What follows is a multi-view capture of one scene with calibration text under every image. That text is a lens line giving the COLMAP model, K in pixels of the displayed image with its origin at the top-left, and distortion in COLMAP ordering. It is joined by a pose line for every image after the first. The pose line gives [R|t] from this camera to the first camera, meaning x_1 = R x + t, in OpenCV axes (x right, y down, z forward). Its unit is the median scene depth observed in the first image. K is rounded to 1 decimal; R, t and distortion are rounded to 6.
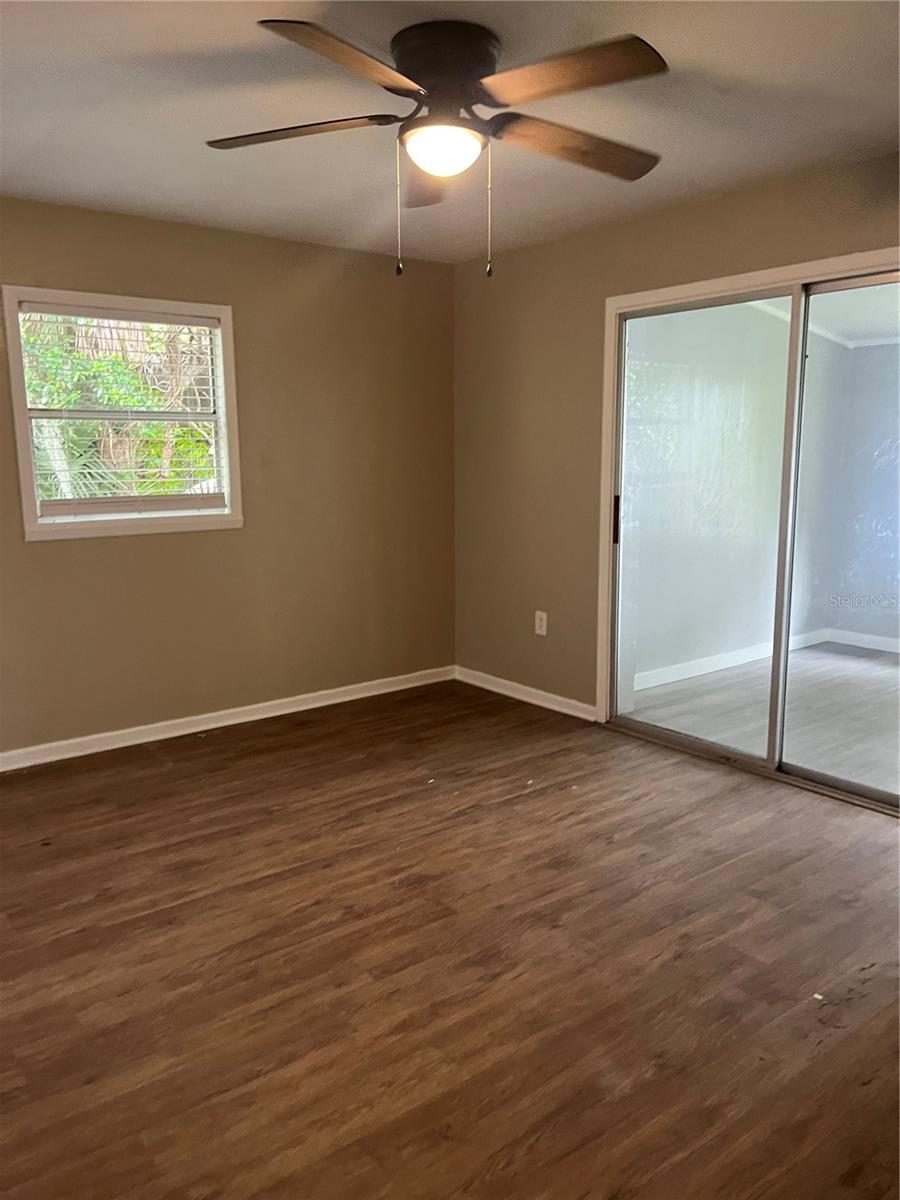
lens RADIAL K [[910.0, 0, 449.0], [0, 910.0, 604.7], [0, 0, 1]] dist [0.052295, -0.025199]
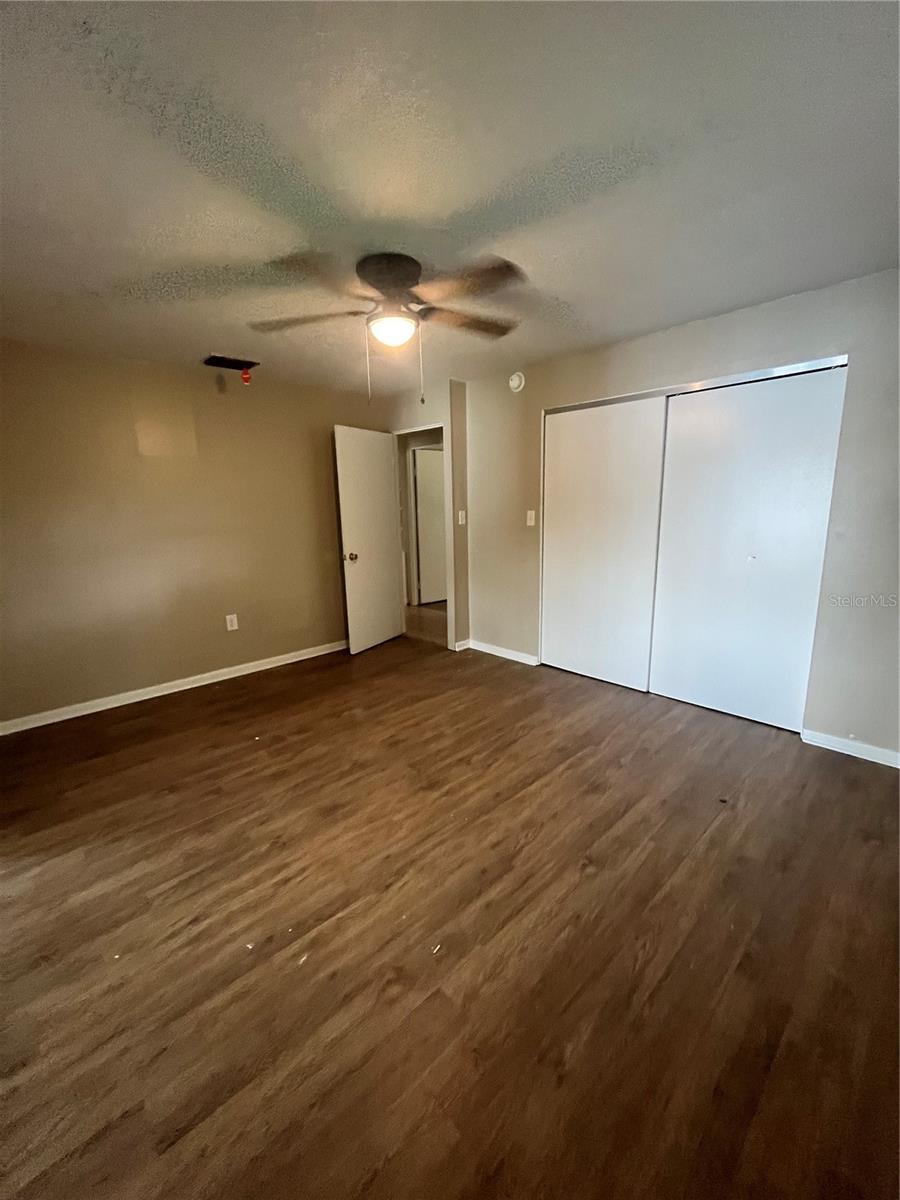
lens RADIAL K [[481.3, 0, 449.5], [0, 481.3, 599.9], [0, 0, 1]] dist [-0.003487, -0.000097]
pose [[-0.996583, 0.044541, -0.069565, -0.019435], [0.016512, 0.932587, 0.360569, -0.265795], [0.080936, 0.358188, -0.930135, 1.554915]]
